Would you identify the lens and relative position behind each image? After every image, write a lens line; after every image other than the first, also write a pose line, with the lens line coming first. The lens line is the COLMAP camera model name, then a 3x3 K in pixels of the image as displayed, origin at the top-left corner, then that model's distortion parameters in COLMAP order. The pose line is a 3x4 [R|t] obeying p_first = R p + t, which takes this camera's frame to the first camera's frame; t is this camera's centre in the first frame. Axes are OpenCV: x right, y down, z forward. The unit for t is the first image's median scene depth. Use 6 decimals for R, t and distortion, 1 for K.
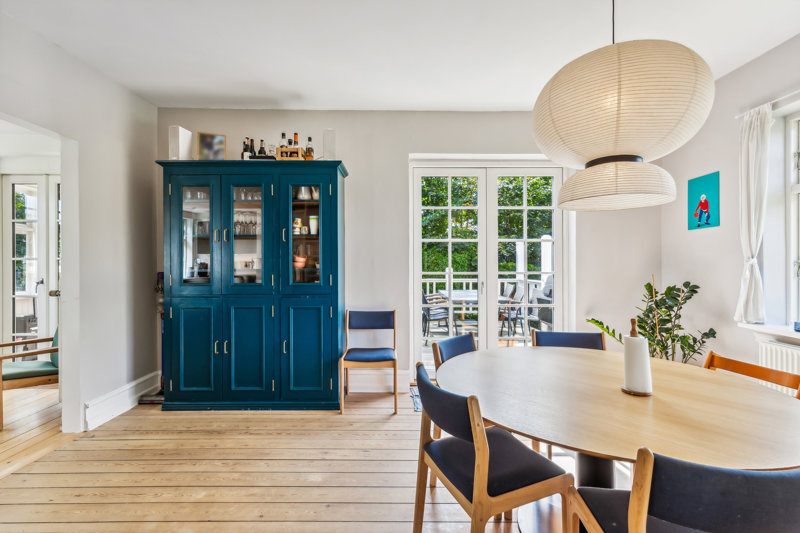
lens RADIAL K [[371.1, 0, 397.0], [0, 371.1, 265.3], [0, 0, 1]] dist [-0.016234, -0.000743]
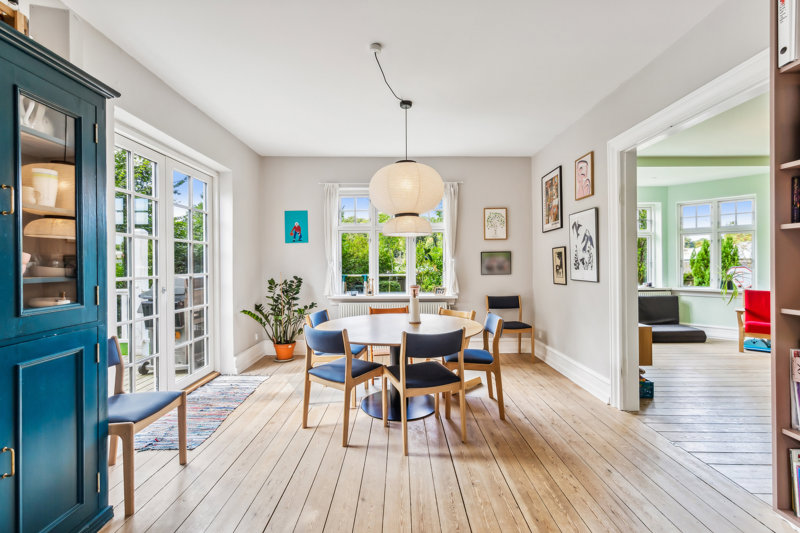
lens RADIAL K [[347.7, 0, 401.2], [0, 347.7, 262.8], [0, 0, 1]] dist [0.002781, 0.000242]
pose [[0.000475, -0.004773, 0.999988, -0.727009], [0.000813, 0.999988, 0.004772, -0.019979], [-1.000000, 0.000811, 0.000478, 0.545362]]
